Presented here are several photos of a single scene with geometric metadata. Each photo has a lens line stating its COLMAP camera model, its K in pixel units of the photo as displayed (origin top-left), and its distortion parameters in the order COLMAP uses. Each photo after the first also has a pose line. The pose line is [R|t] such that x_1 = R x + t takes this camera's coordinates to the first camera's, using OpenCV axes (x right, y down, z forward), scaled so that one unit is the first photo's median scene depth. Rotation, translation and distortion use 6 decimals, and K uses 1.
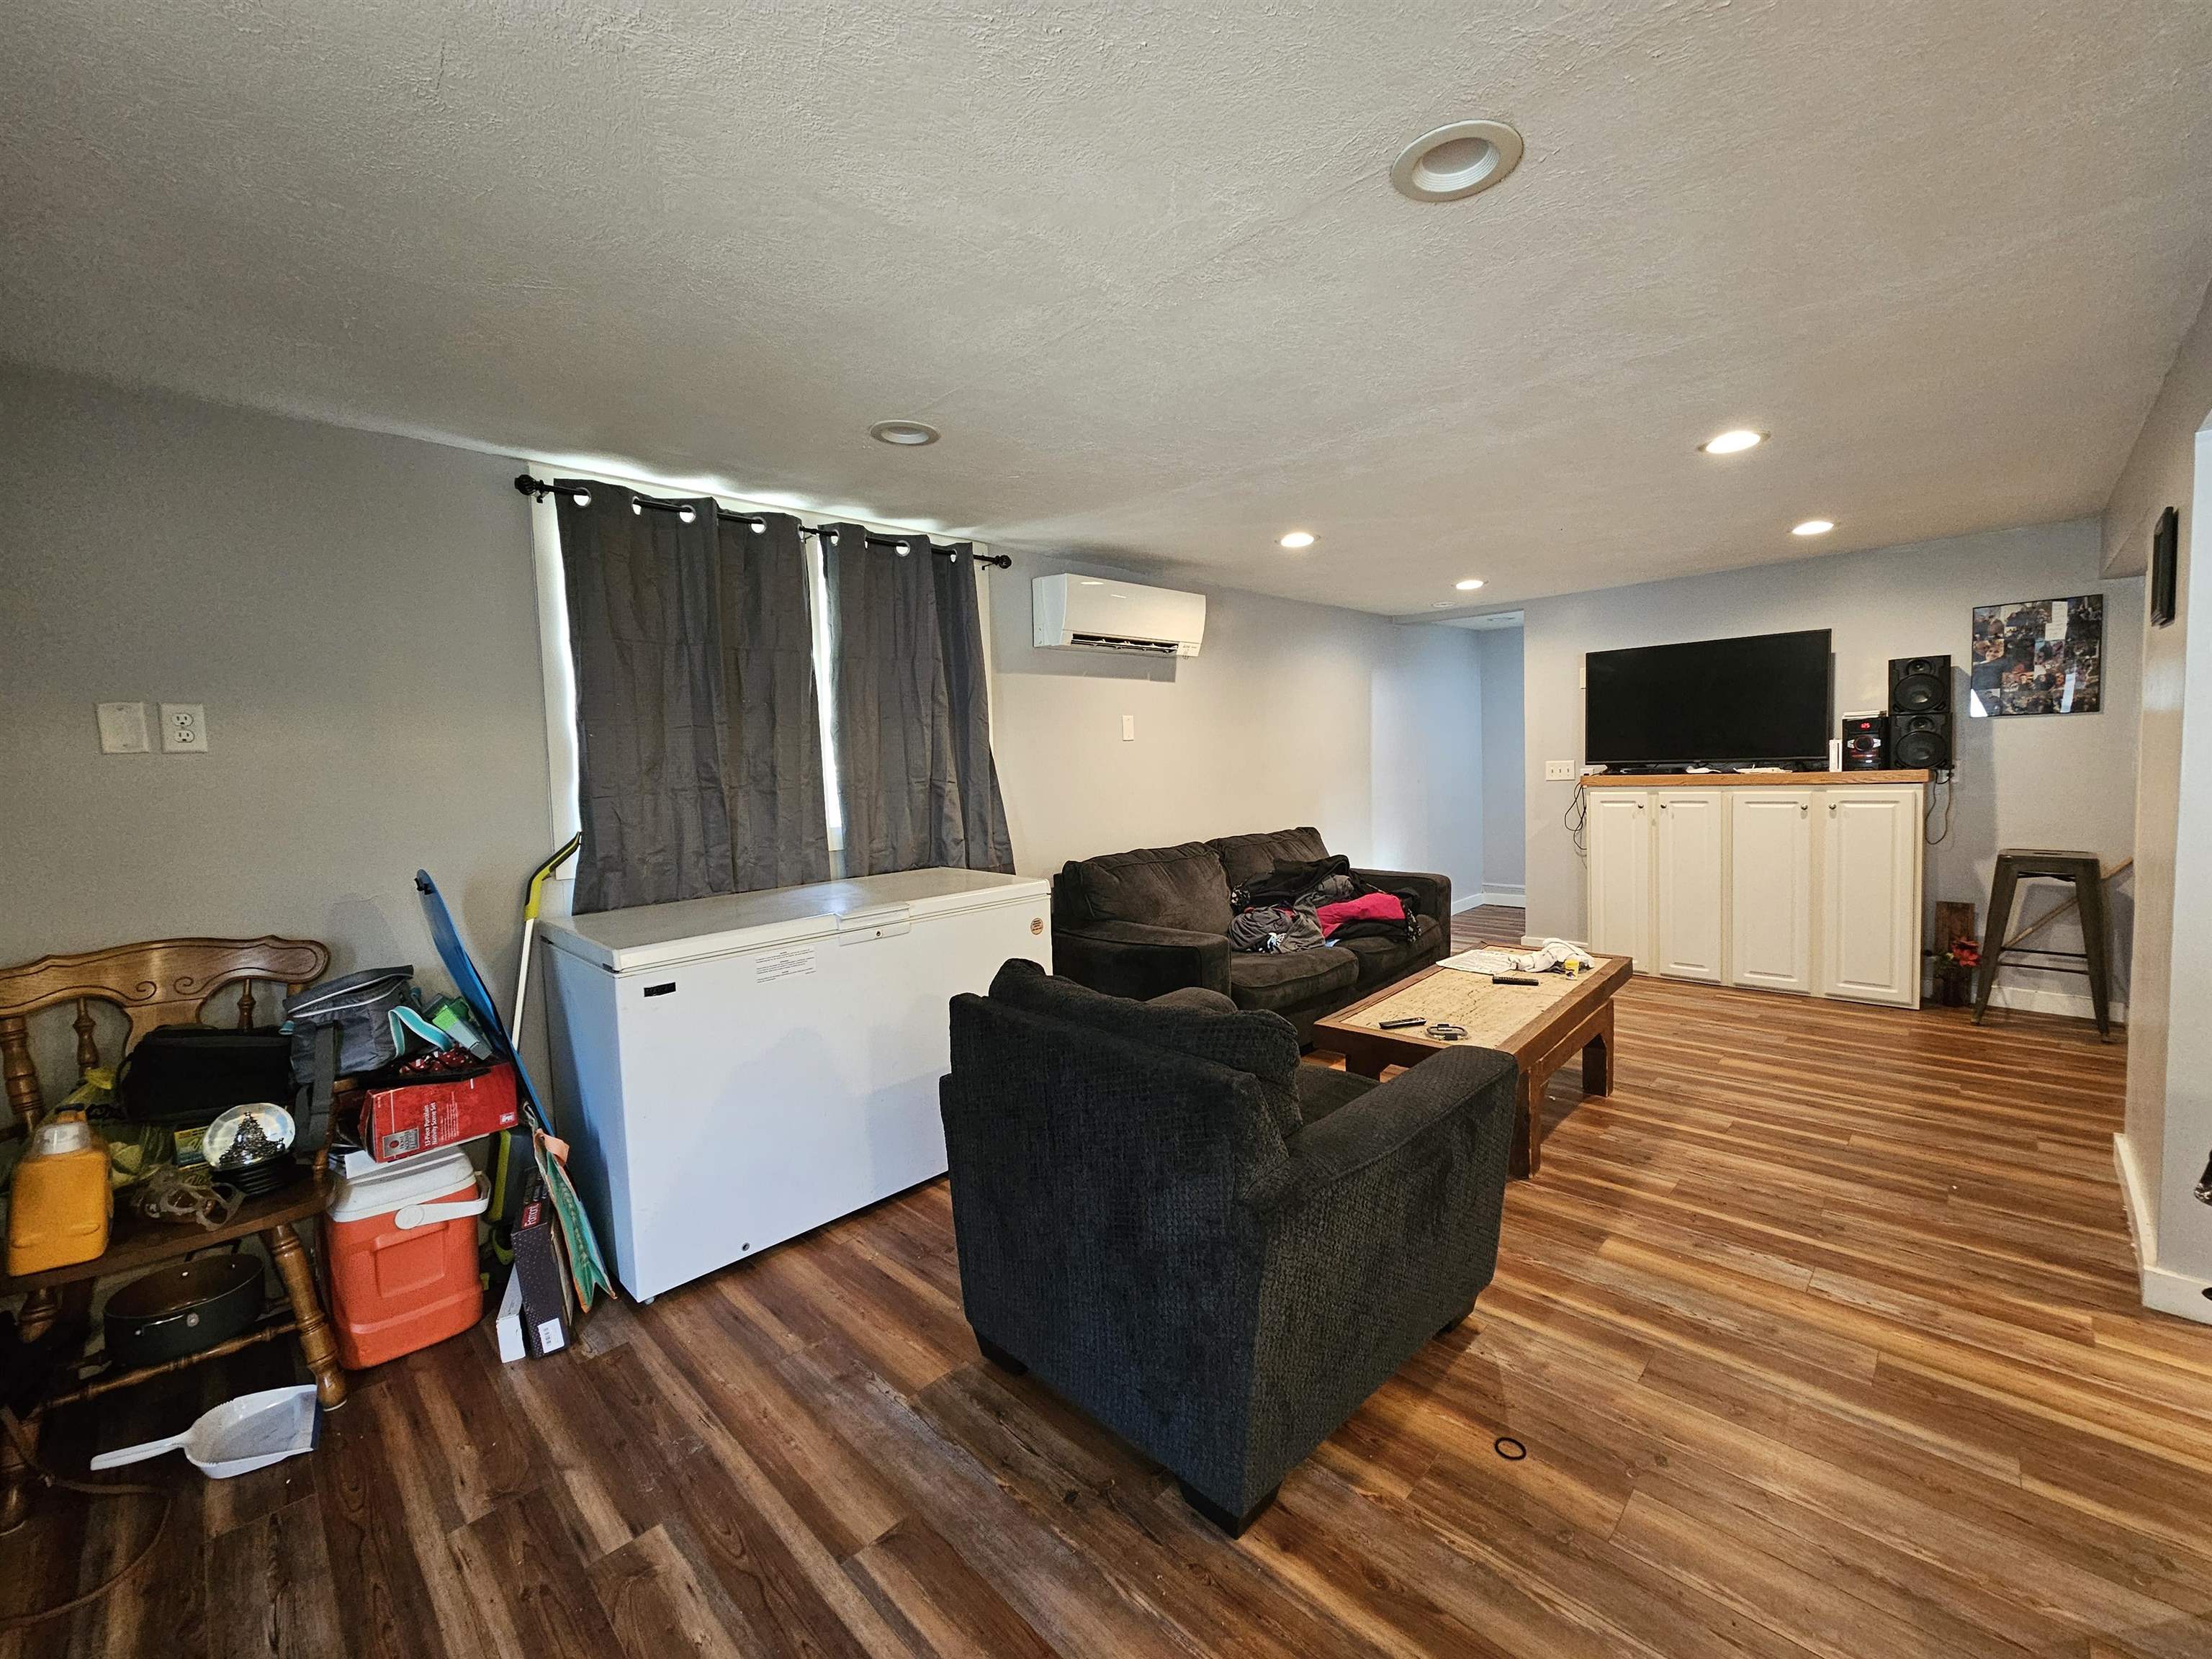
lens RADIAL K [[893.2, 0, 1106.0], [0, 893.2, 829.5], [0, 0, 1]] dist [-0.012014, -0.000508]
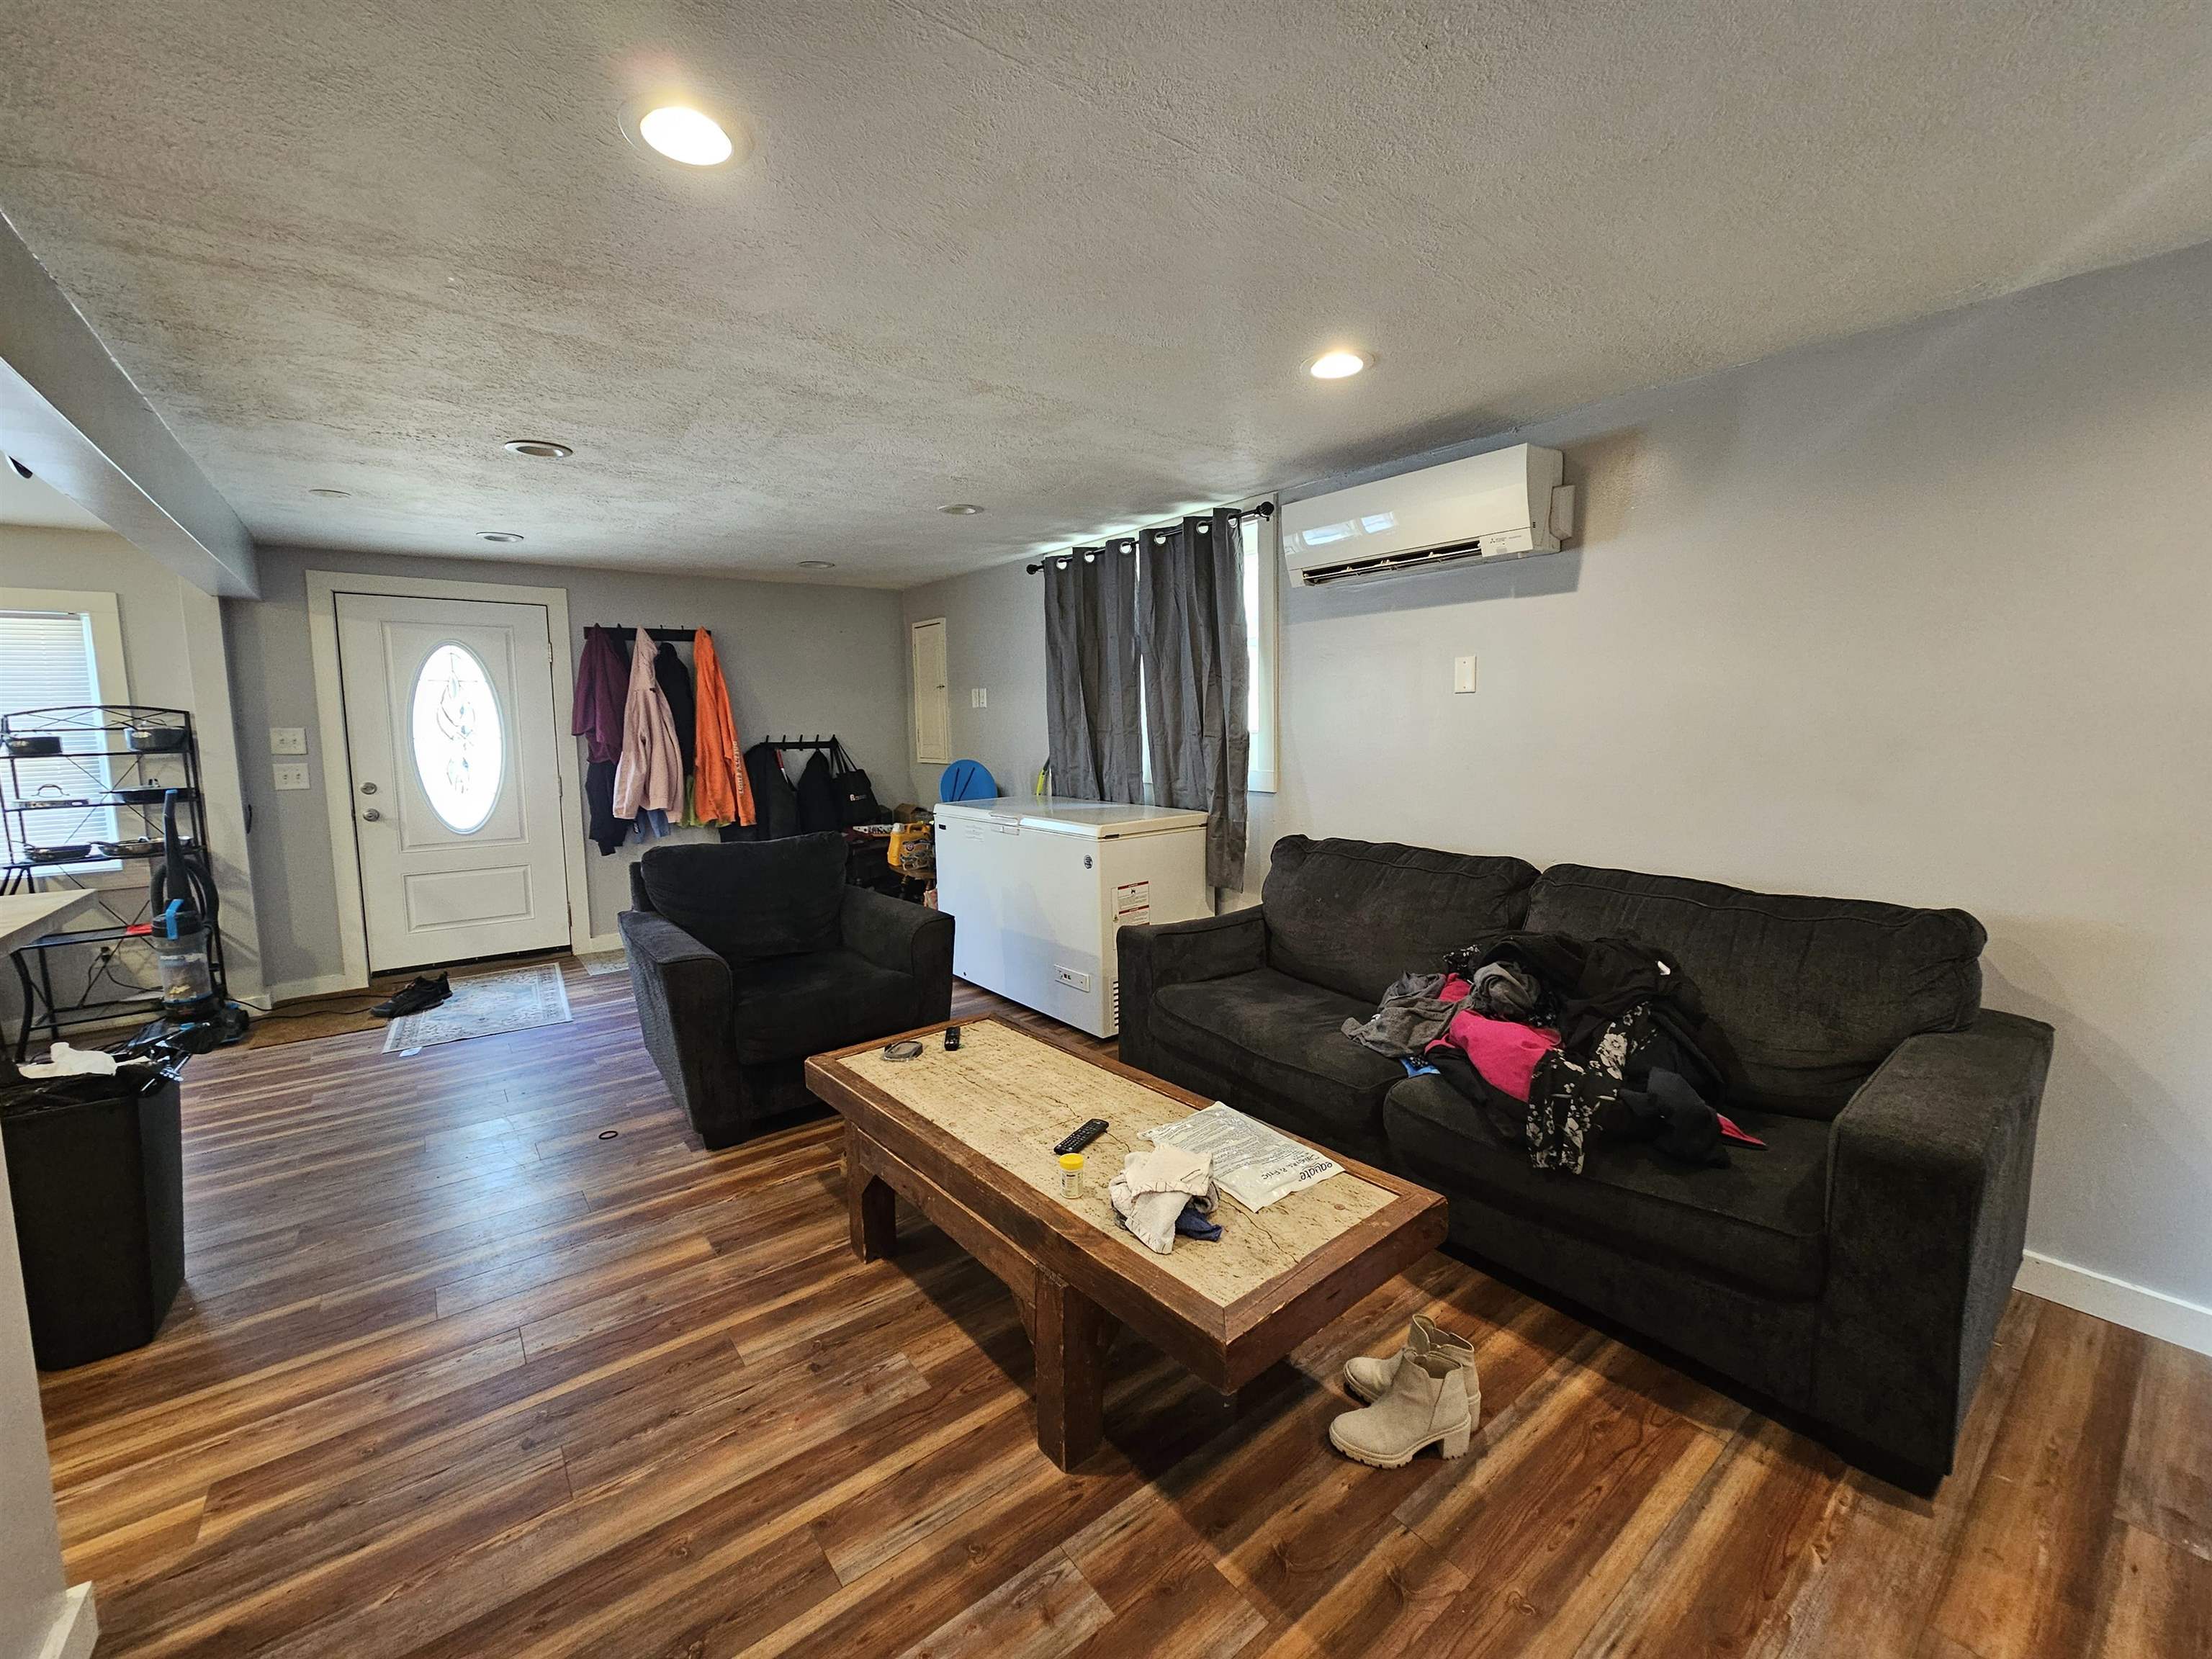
lens RADIAL K [[904.8, 0, 1113.2], [0, 904.8, 816.9], [0, 0, 1]] dist [-0.001060, 0.000210]
pose [[-0.117437, 0.147220, -0.982107, 1.277197], [-0.058108, 0.986237, 0.154788, -0.161821], [0.991379, 0.075246, -0.107266, 1.361452]]
